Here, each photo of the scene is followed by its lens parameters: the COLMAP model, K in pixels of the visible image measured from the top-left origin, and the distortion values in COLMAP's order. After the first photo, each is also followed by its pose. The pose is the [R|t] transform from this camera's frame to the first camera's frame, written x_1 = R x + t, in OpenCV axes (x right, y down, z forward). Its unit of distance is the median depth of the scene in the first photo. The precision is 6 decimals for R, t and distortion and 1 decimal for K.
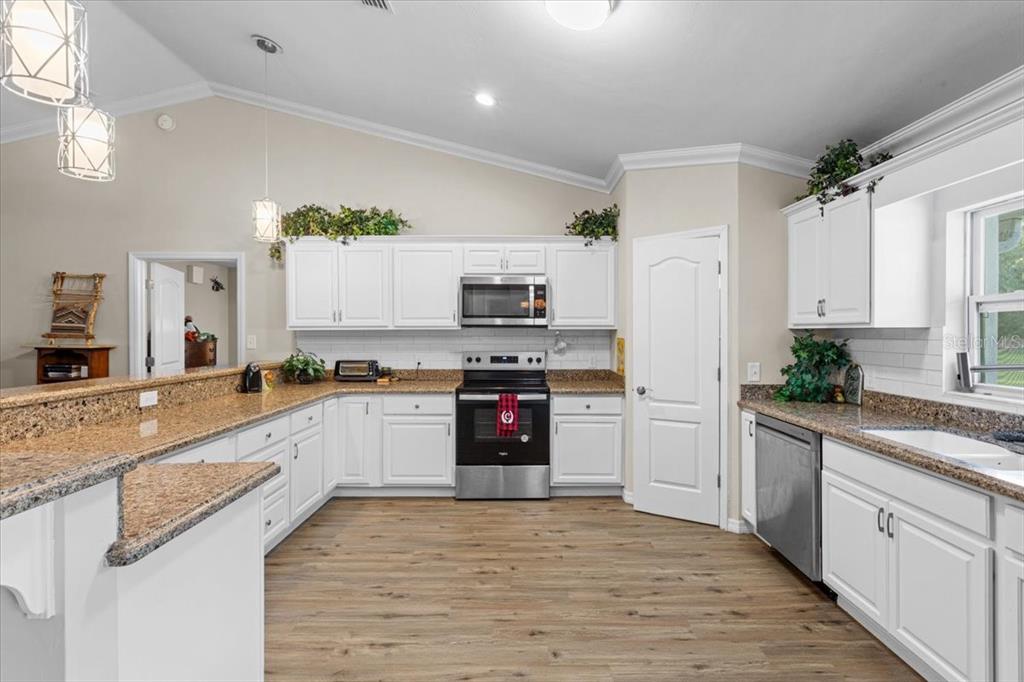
lens RADIAL K [[490.1, 0, 517.2], [0, 490.1, 334.3], [0, 0, 1]] dist [0.005114, -0.001061]
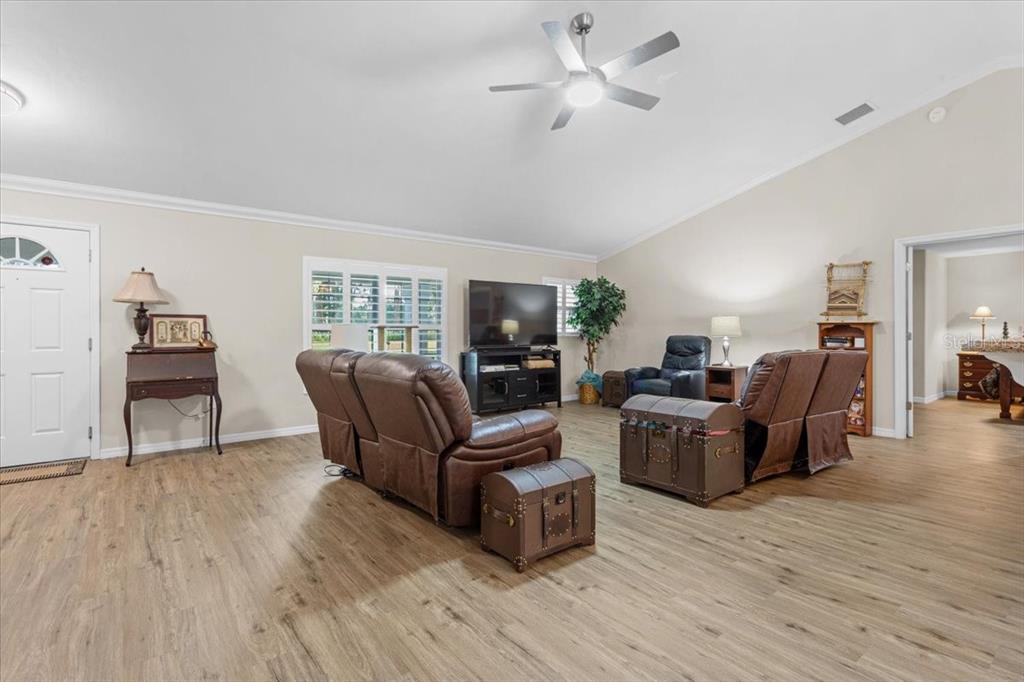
lens RADIAL K [[490.1, 0, 507.2], [0, 490.1, 335.5], [0, 0, 1]] dist [0.005114, -0.001061]
pose [[0.618418, 0.003668, -0.785841, -0.463122], [-0.002655, 0.999993, 0.002579, 0.057508], [0.785845, 0.000492, 0.618424, -0.429996]]
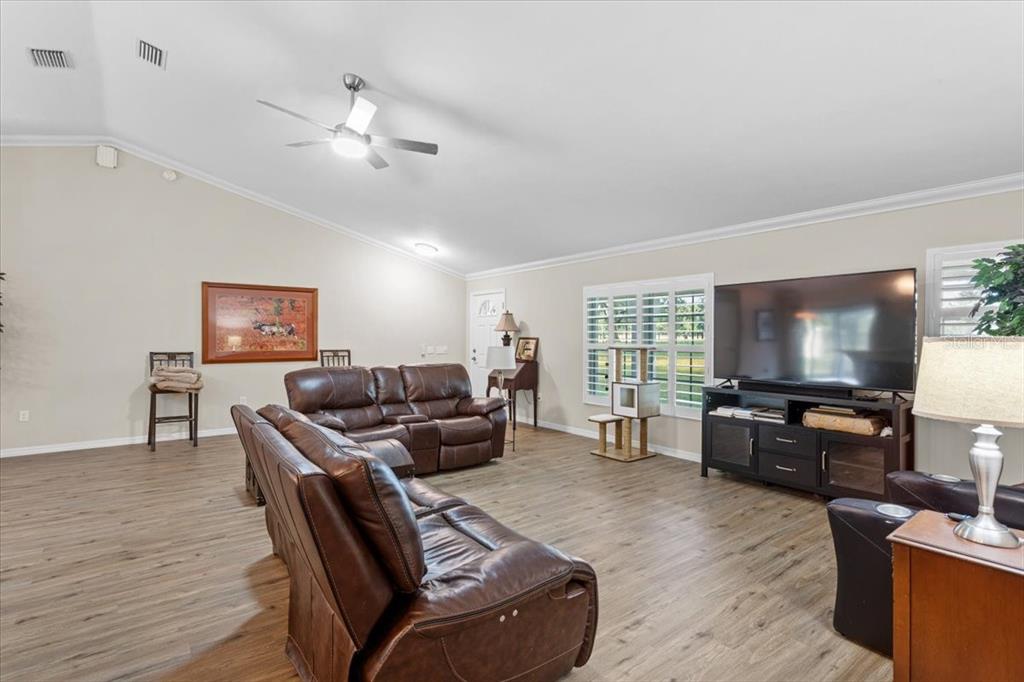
lens RADIAL K [[490.1, 0, 521.6], [0, 490.1, 339.9], [0, 0, 1]] dist [0.005114, -0.001061]
pose [[-0.783487, 0.000947, -0.621408, -0.700291], [-0.008557, 0.999888, 0.012312, 0.002172], [0.621350, 0.014964, -0.783391, 1.029456]]
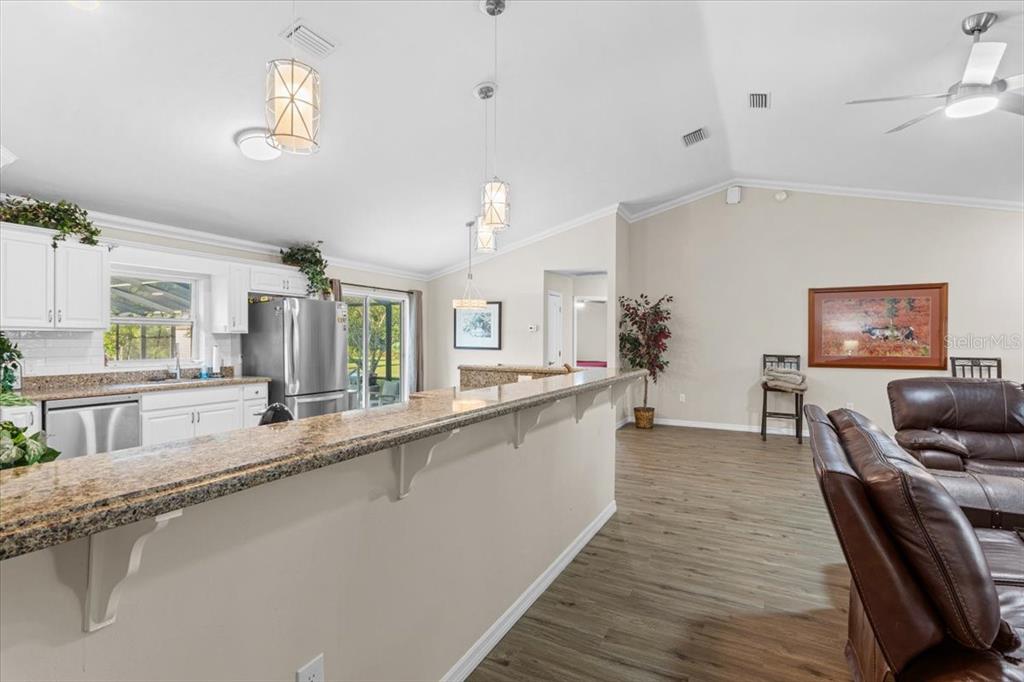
lens RADIAL K [[490.1, 0, 504.5], [0, 490.1, 340.4], [0, 0, 1]] dist [0.005114, -0.001061]
pose [[-0.882545, -0.003345, 0.470216, -0.747327], [0.000973, 0.999960, 0.008940, 0.002043], [-0.470227, 0.008347, -0.882506, 1.094860]]
